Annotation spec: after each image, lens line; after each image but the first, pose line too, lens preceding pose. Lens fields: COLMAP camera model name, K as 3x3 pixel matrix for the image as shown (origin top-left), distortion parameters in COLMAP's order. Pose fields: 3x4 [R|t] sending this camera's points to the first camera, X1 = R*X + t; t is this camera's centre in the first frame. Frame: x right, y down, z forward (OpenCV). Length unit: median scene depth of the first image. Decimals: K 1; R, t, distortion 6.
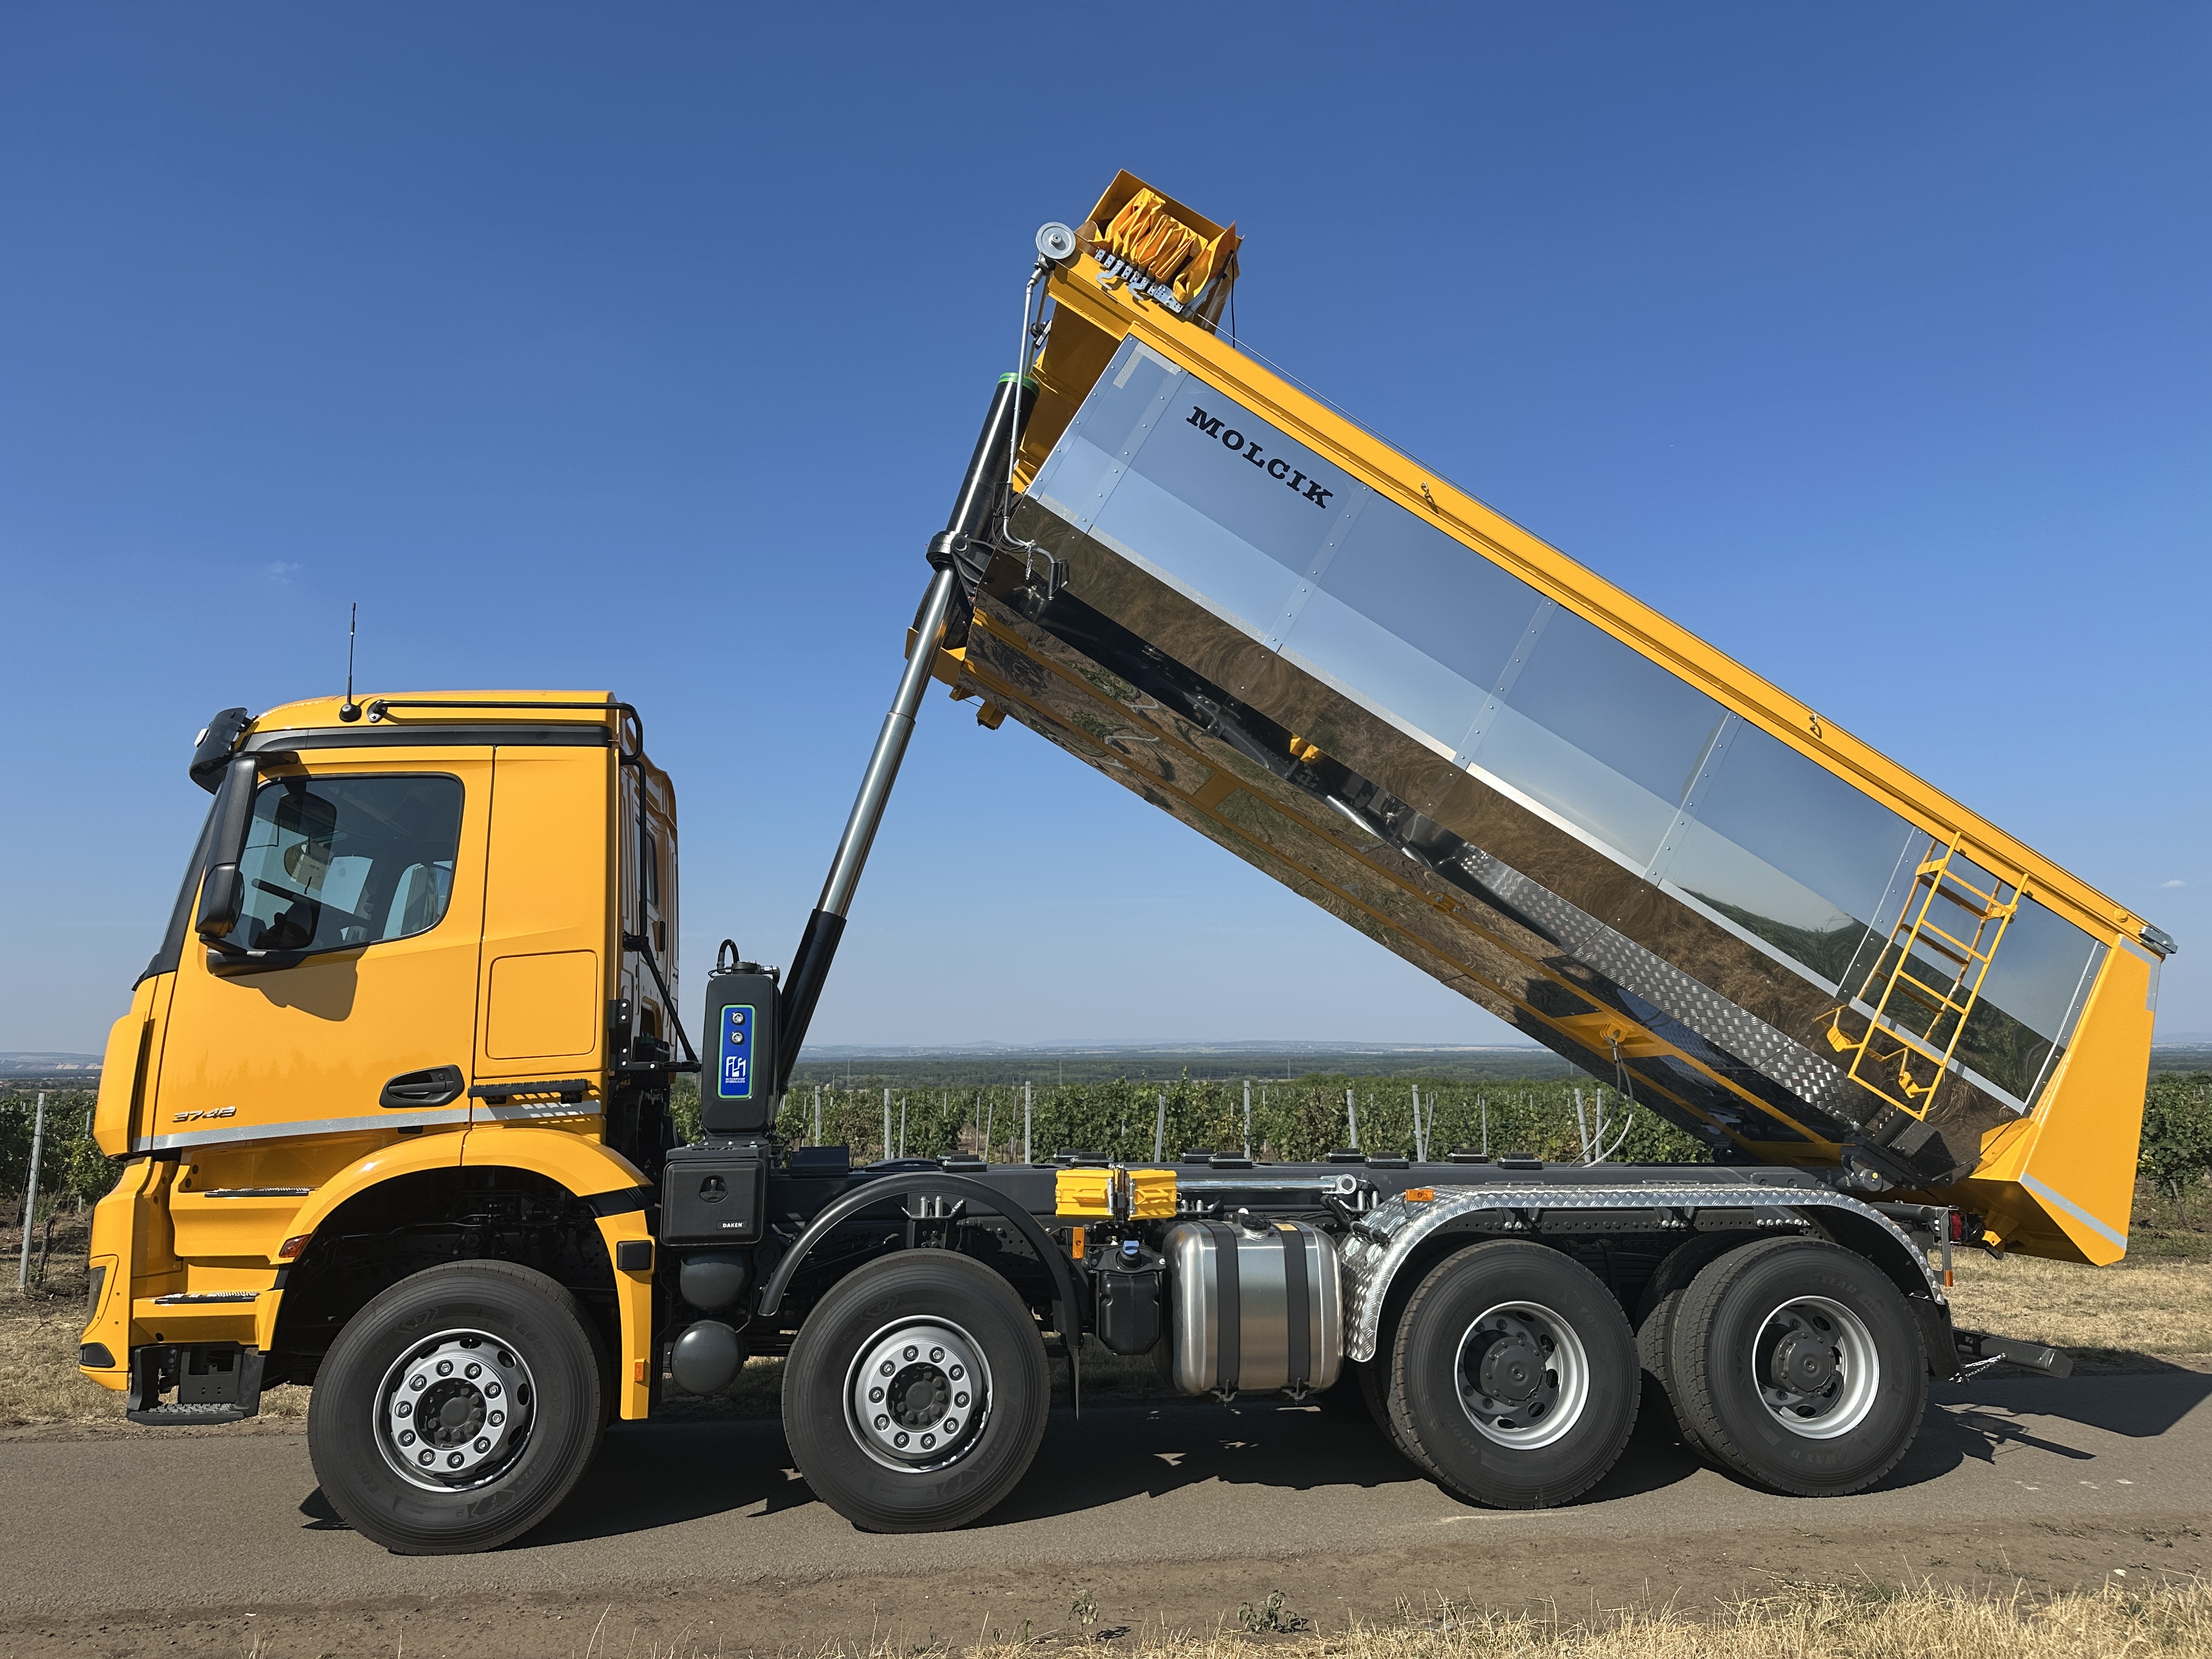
lens RADIAL K [[1531.9, 0, 1111.4], [0, 1531.9, 832.1], [0, 0, 1]] dist [0.049439, -0.061112]
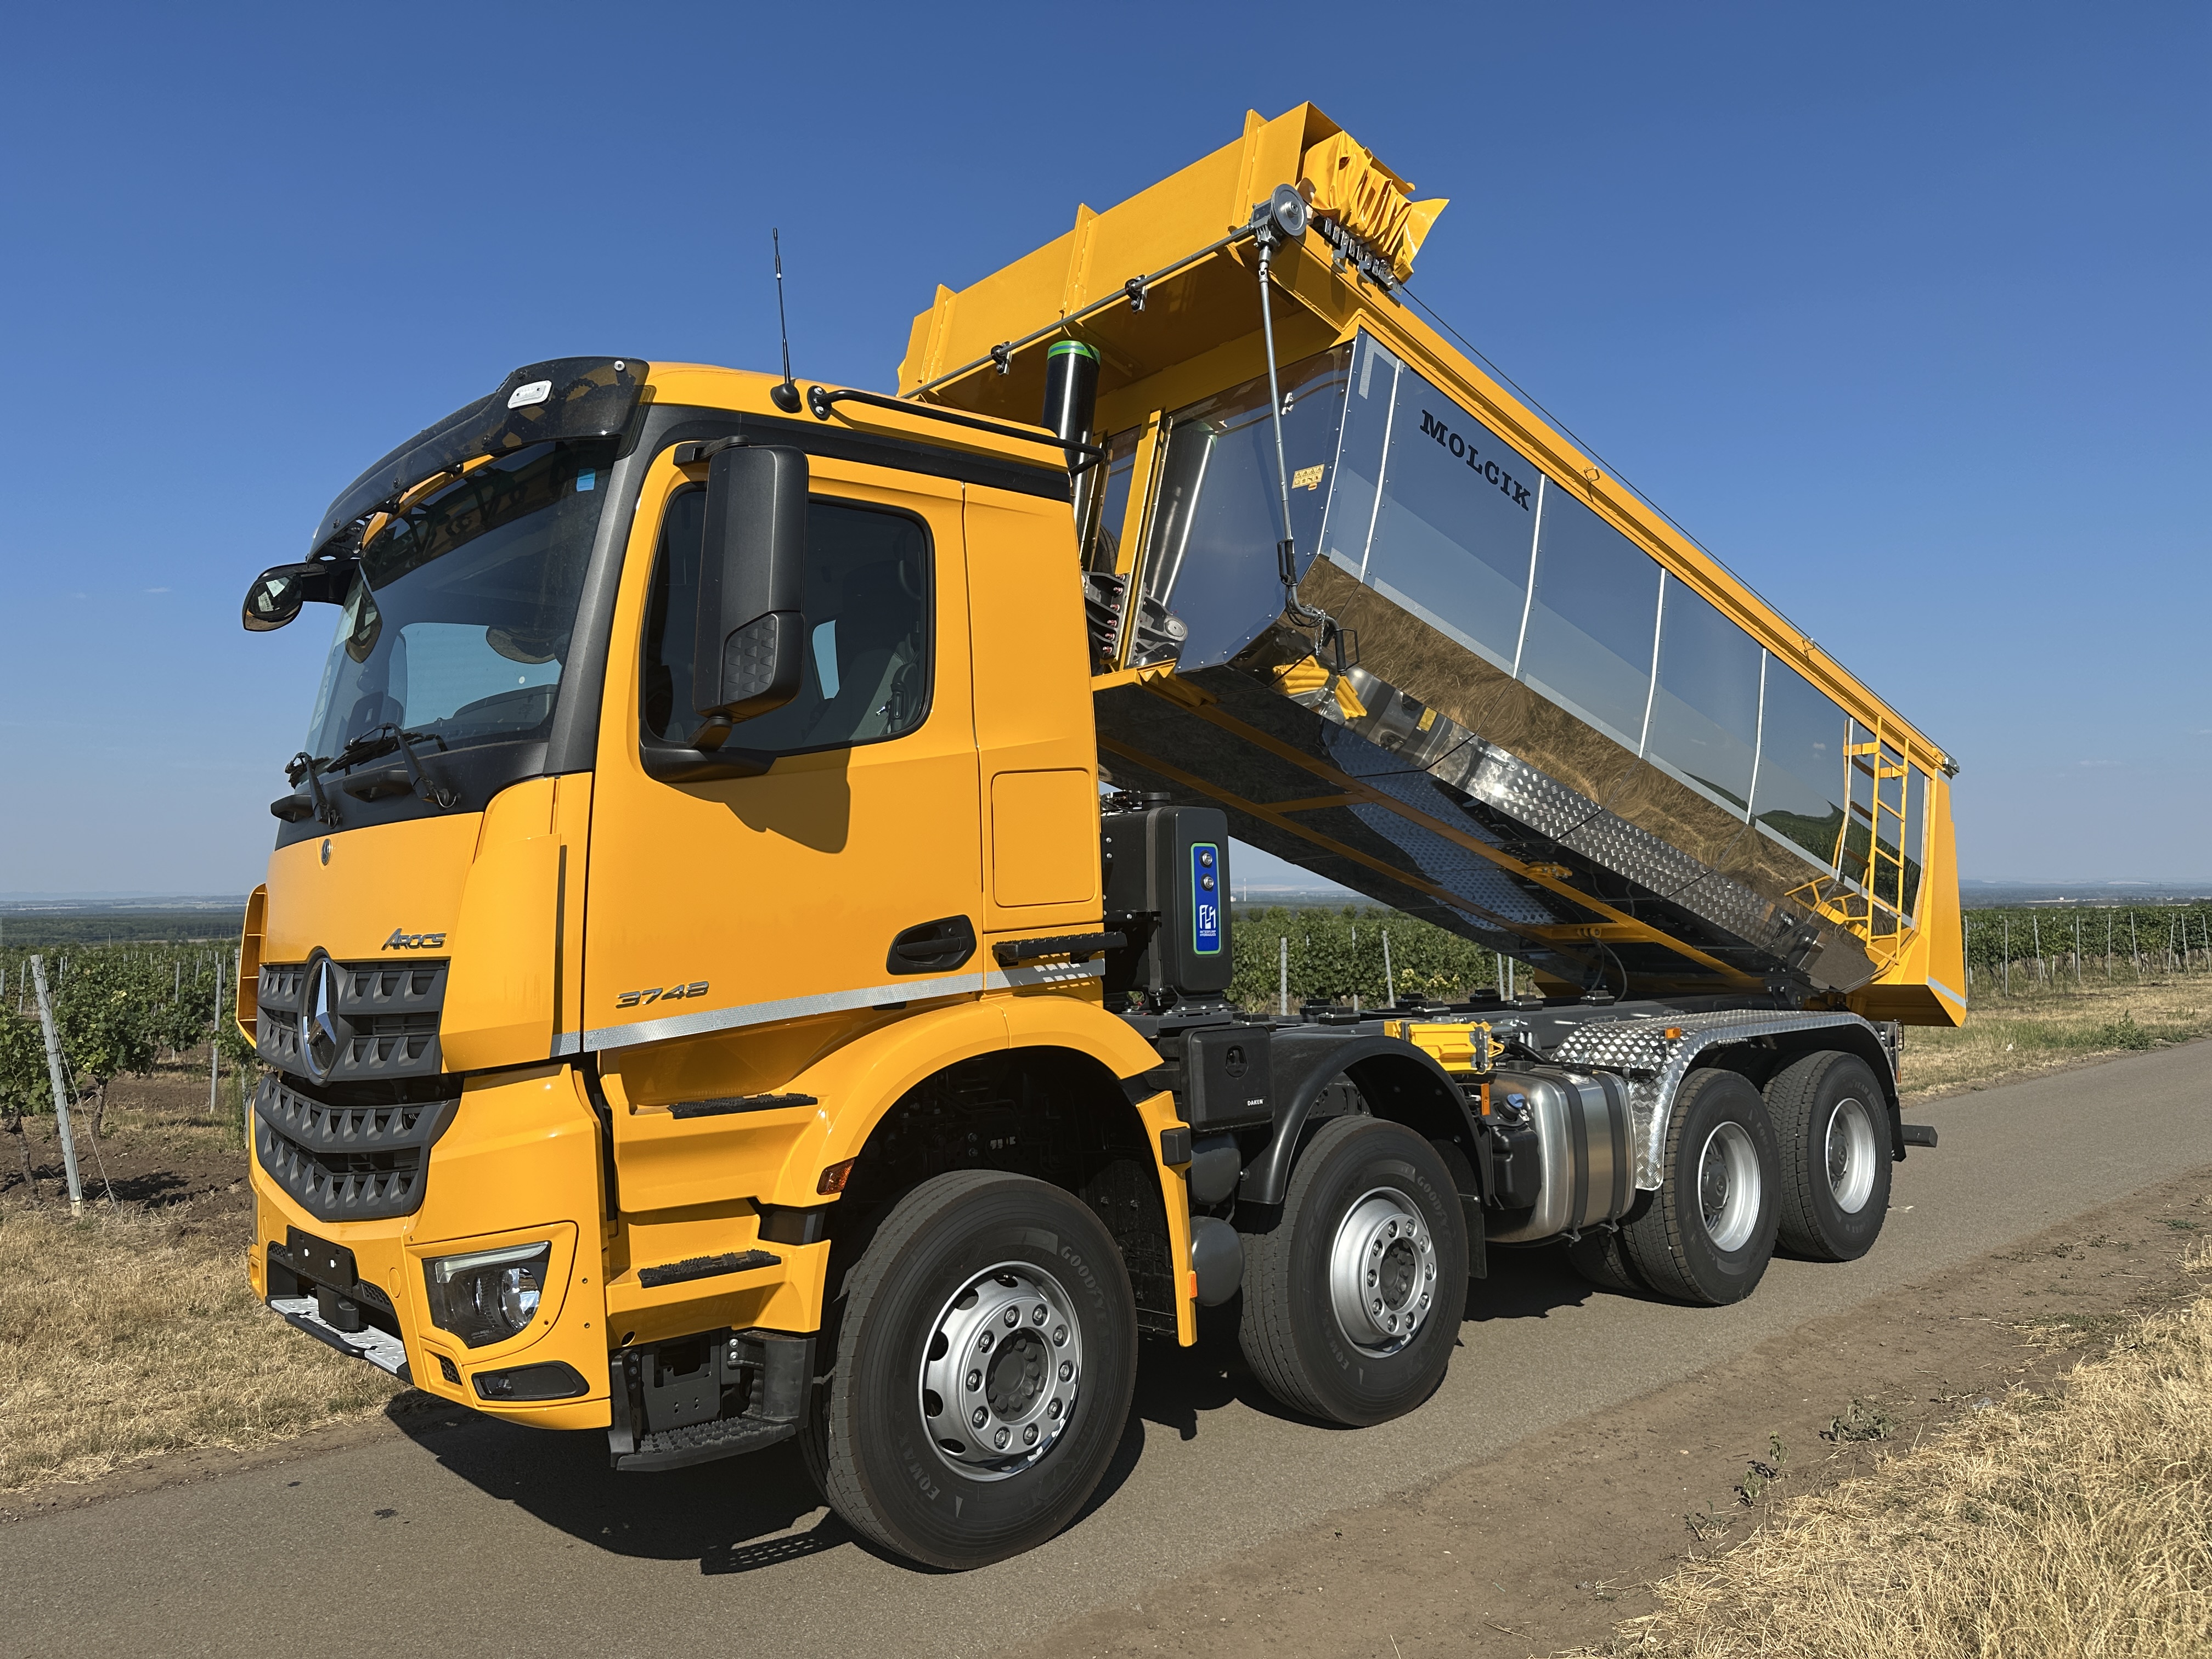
lens RADIAL K [[1568.7, 0, 1111.9], [0, 1568.7, 820.0], [0, 0, 1]] dist [0.074786, -0.113116]
pose [[0.831623, 0.026595, 0.554704, -0.802083], [-0.077265, 0.994679, 0.068148, 0.050628], [-0.549939, -0.099533, 0.829253, 0.354003]]
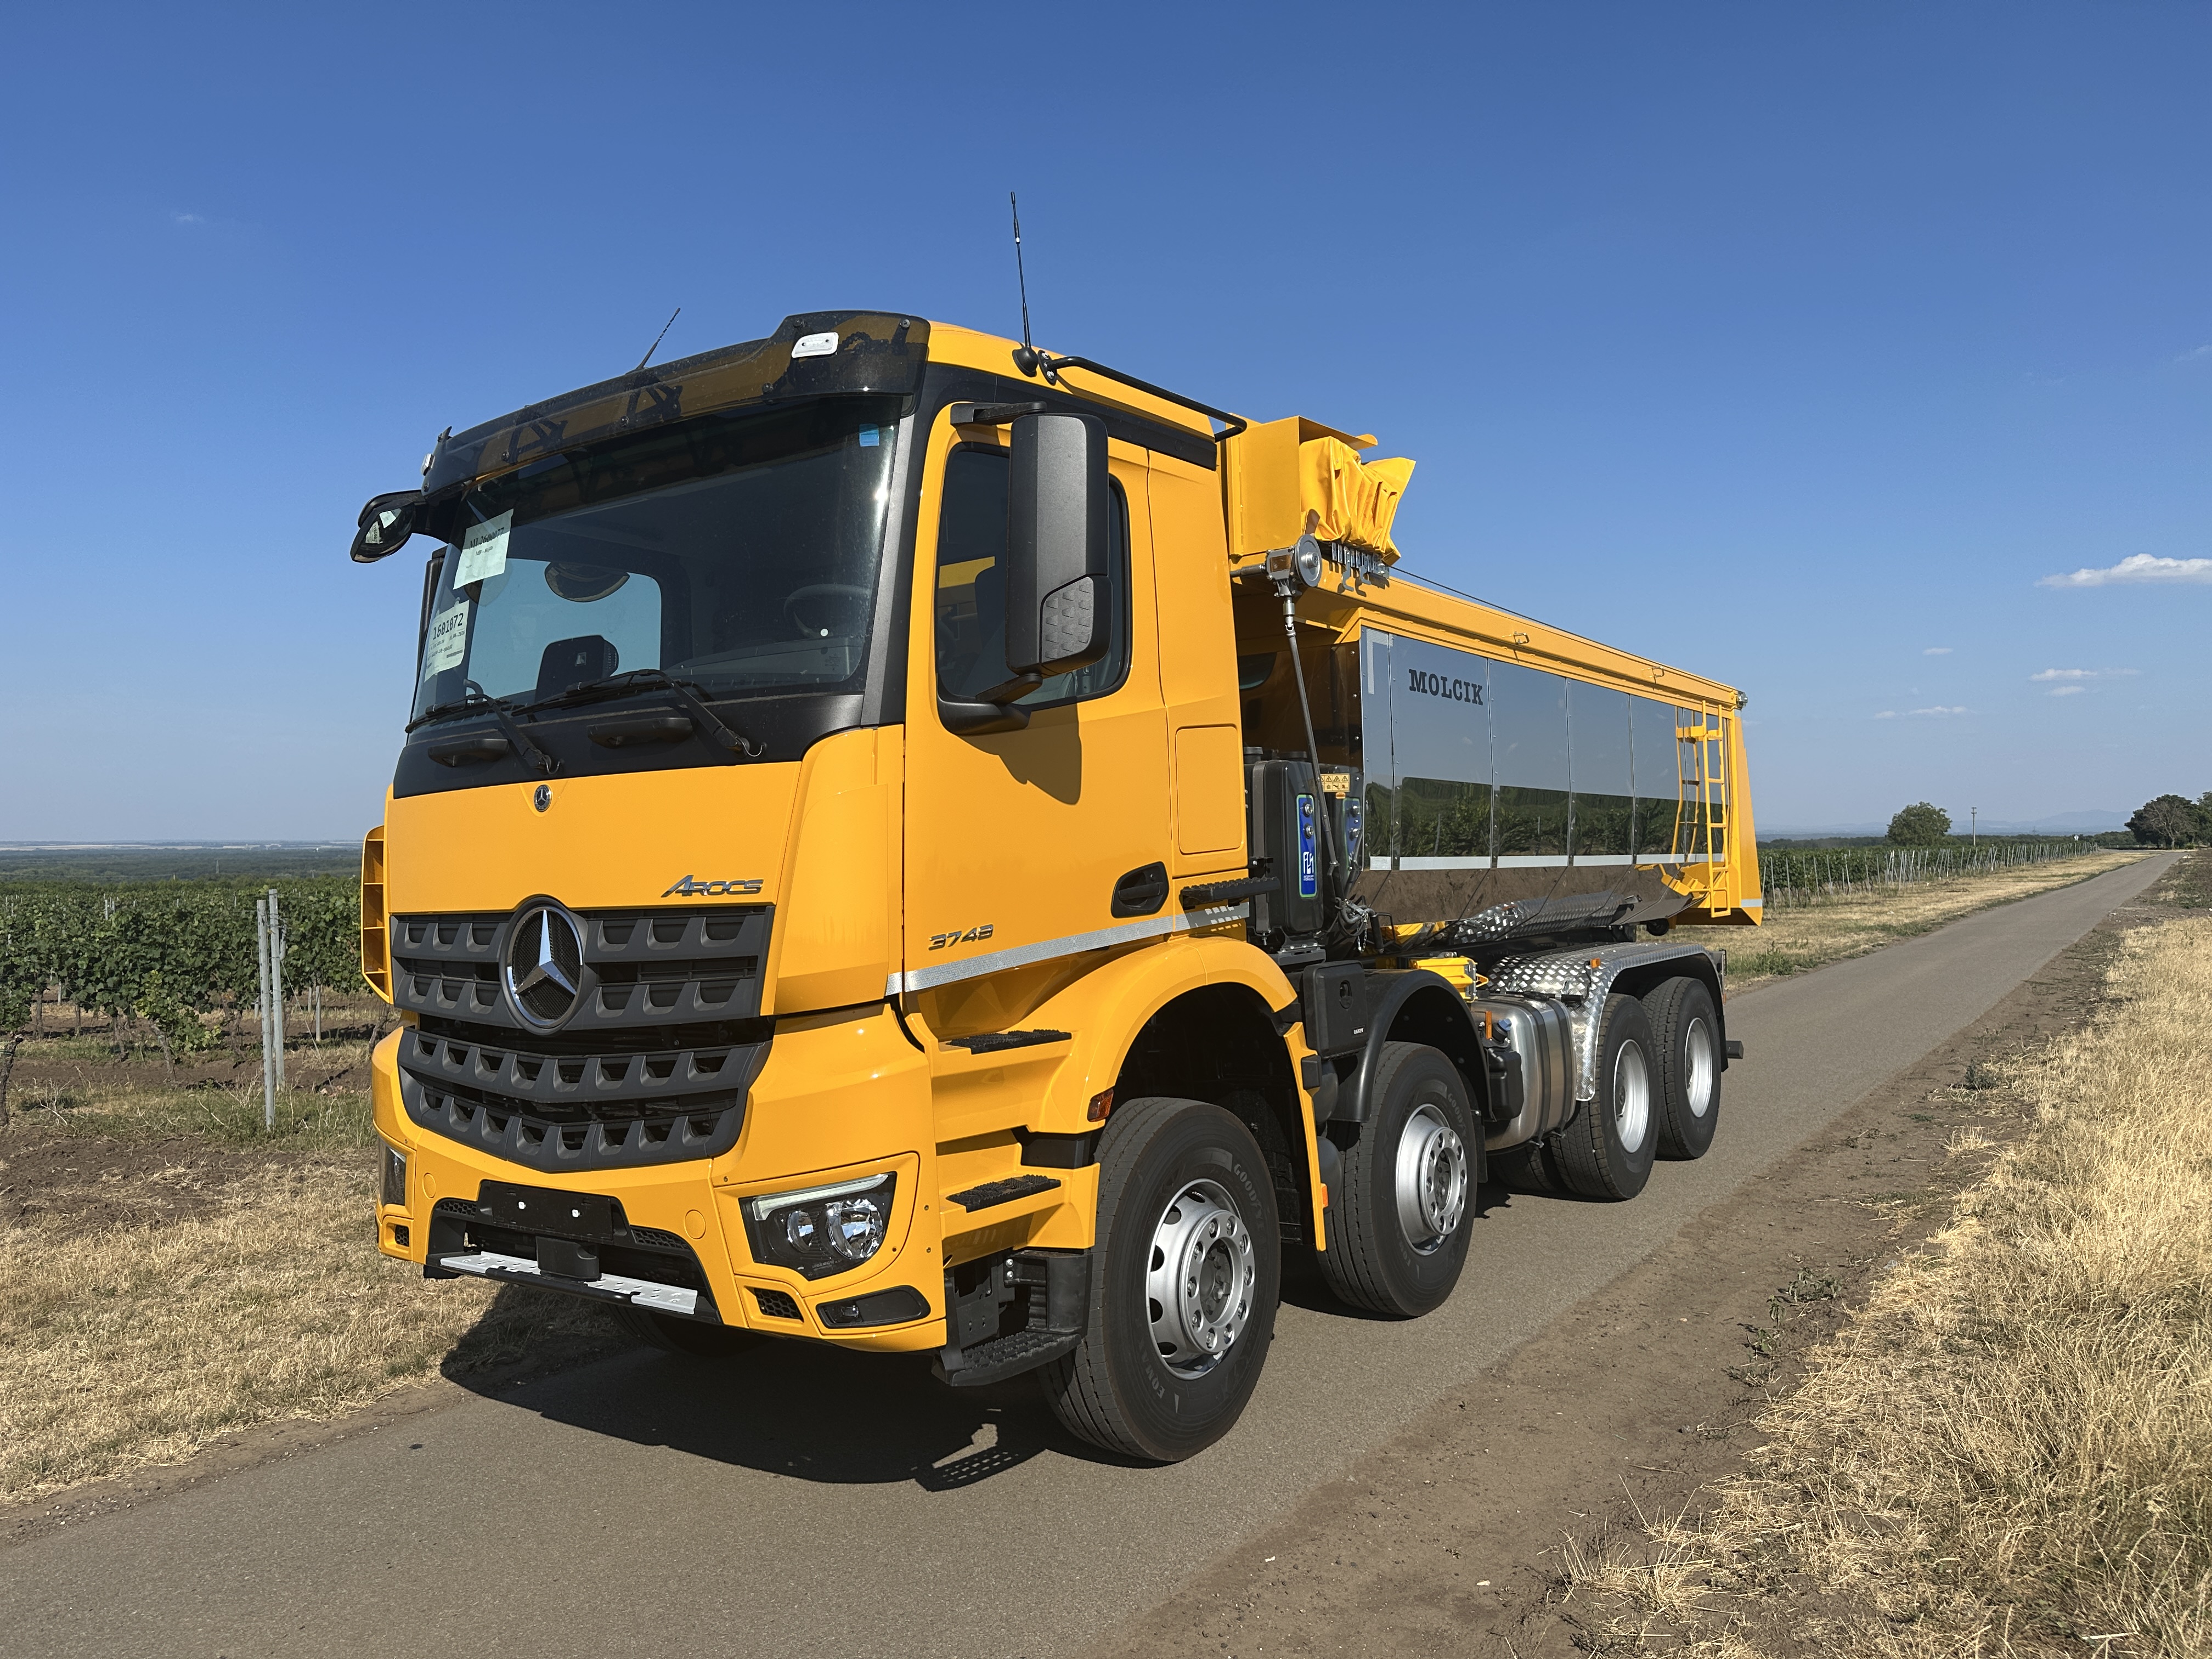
lens RADIAL K [[1553.9, 0, 1121.5], [0, 1553.9, 836.6], [0, 0, 1]] dist [0.085048, -0.123572]
pose [[0.688288, 0.002009, 0.725435, -1.036964], [-0.100277, 0.990660, 0.092399, 0.068892], [-0.718474, -0.136342, 0.682060, 0.488878]]
